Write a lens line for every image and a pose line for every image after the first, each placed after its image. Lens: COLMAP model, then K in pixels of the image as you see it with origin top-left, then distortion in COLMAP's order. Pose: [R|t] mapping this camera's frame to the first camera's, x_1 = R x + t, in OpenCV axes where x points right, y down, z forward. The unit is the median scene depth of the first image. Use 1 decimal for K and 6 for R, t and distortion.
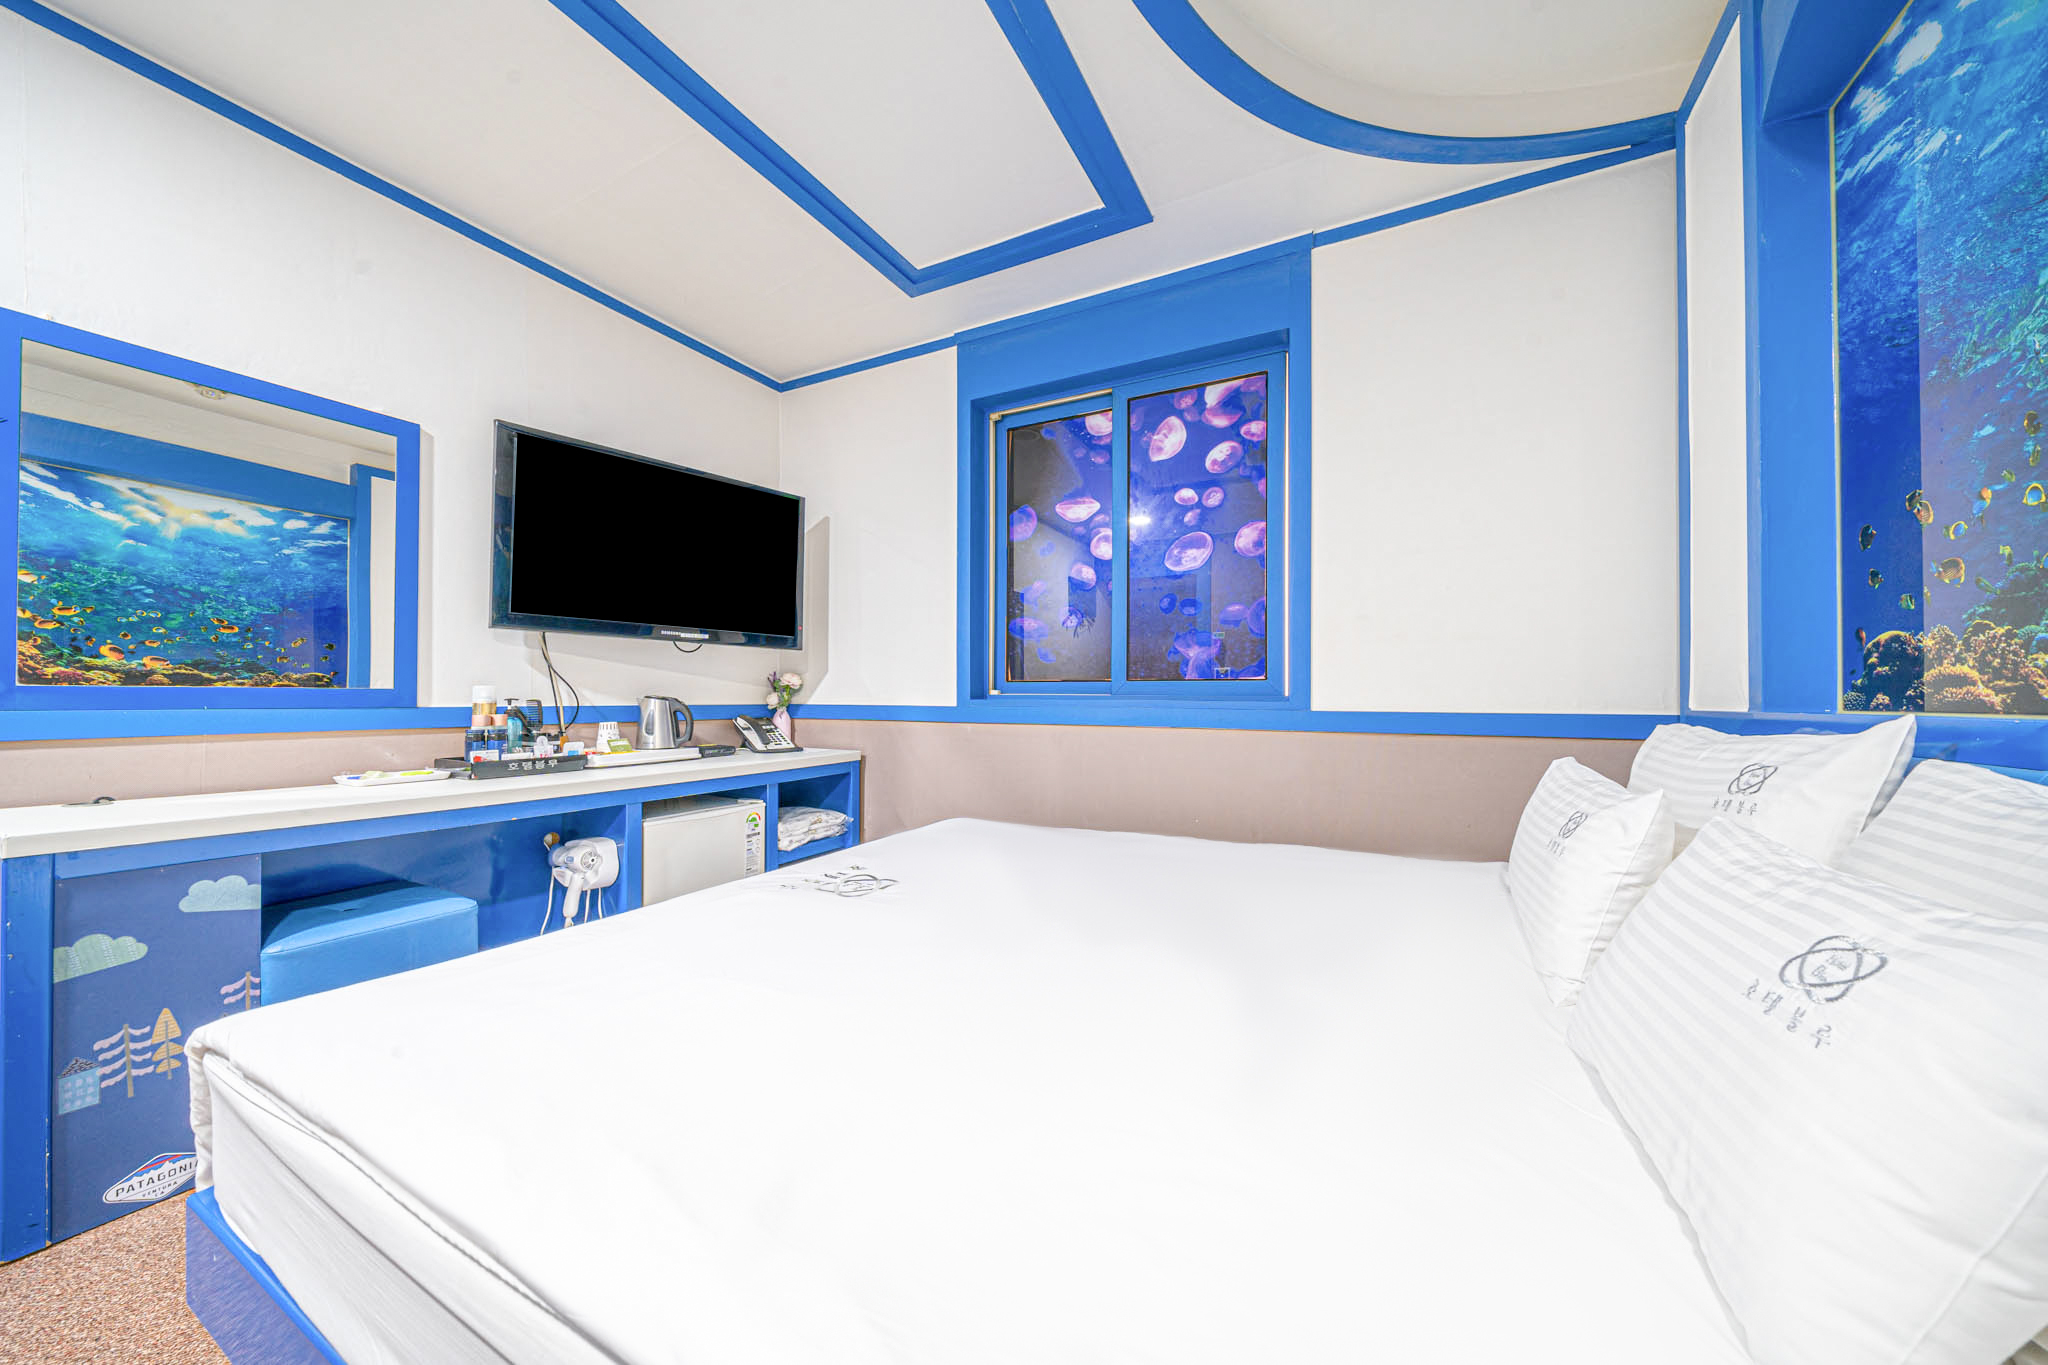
lens RADIAL K [[711.1, 0, 1024.0], [0, 711.1, 682.5], [0, 0, 1]] dist [0.000245, -0.000003]
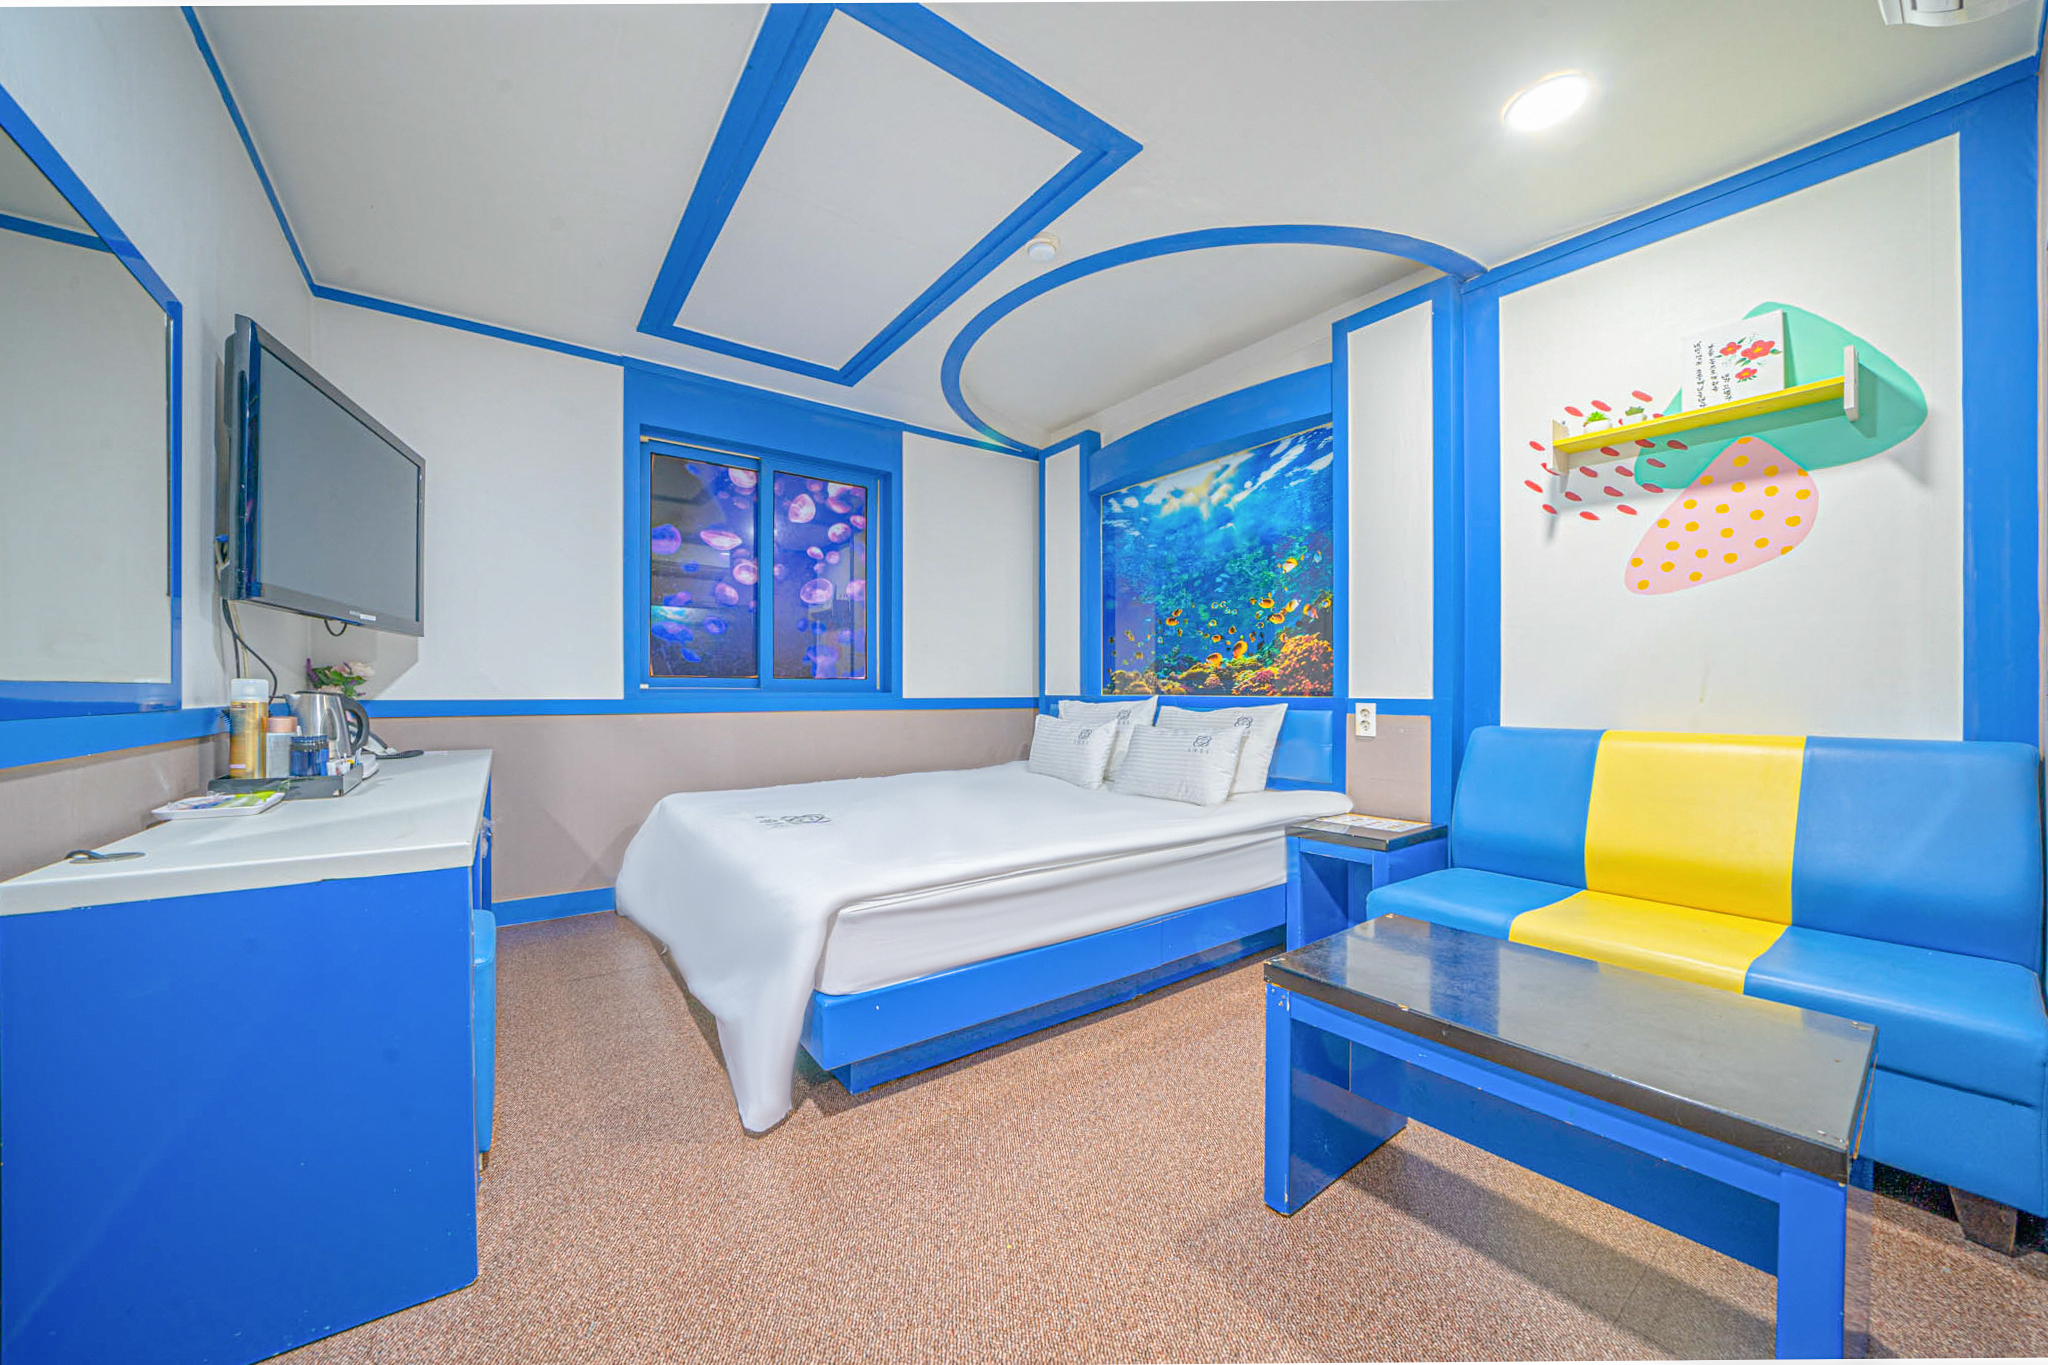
lens RADIAL K [[729.4, 0, 1024.0], [0, 729.4, 682.5], [0, 0, 1]] dist [-0.027720, -0.000004]
pose [[0.438555, 0.005647, 0.898687, -0.932836], [-0.019221, 0.999810, 0.003097, -0.008274], [-0.898499, -0.018632, 0.438580, -0.045241]]
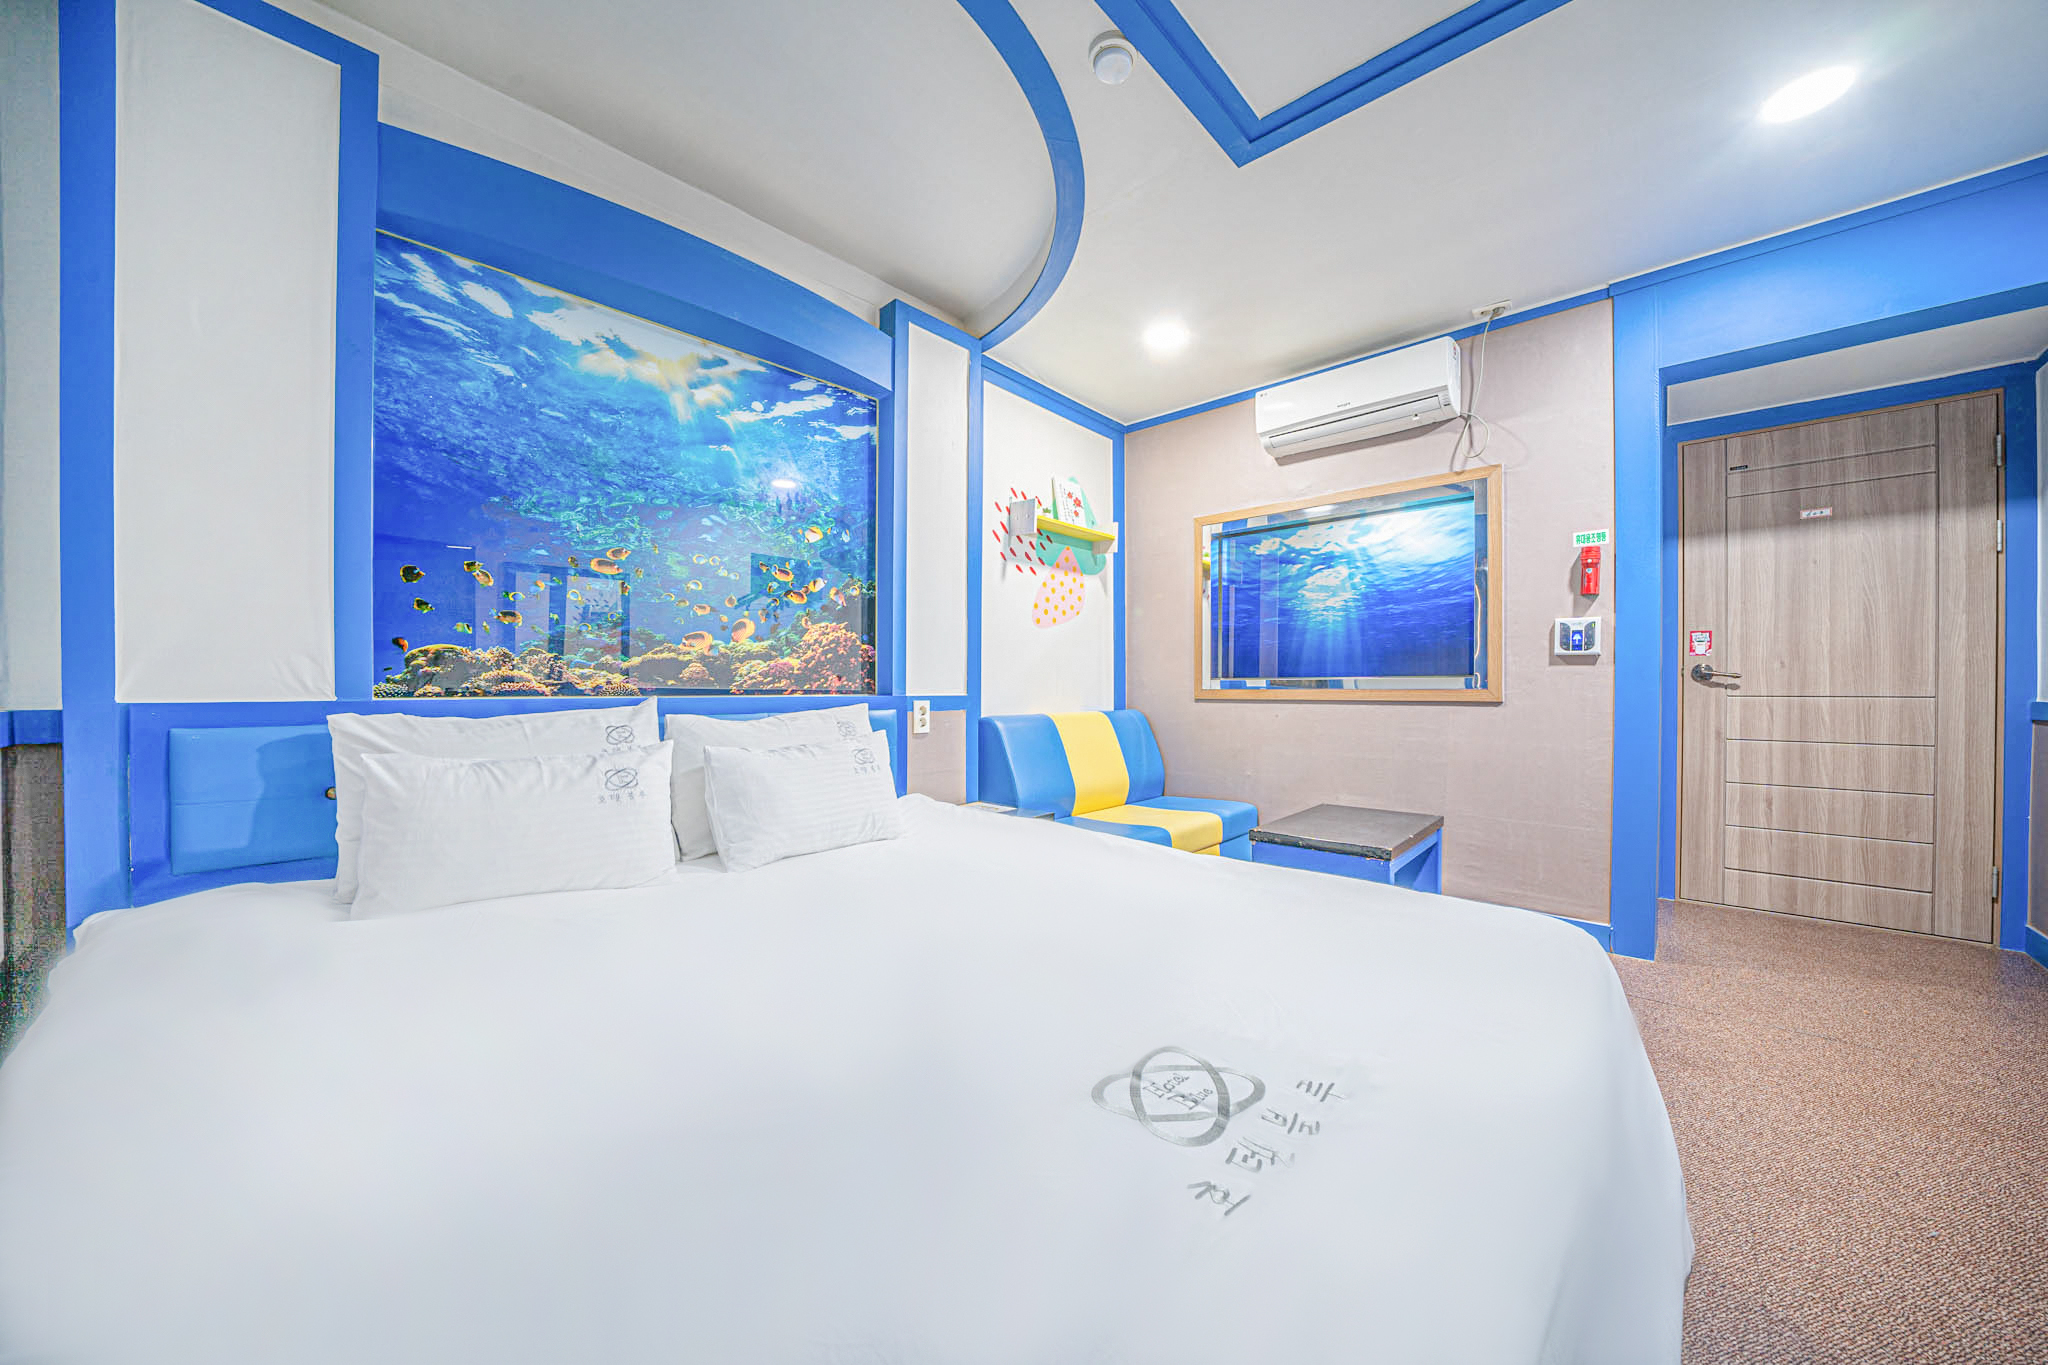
lens RADIAL K [[729.4, 0, 1024.0], [0, 729.4, 682.5], [0, 0, 1]] dist [-0.027720, -0.000004]
pose [[-0.967668, -0.004209, 0.252193, -0.170536], [-0.011567, 0.999549, -0.027700, 0.017073], [-0.251963, -0.029721, -0.967280, 0.985808]]
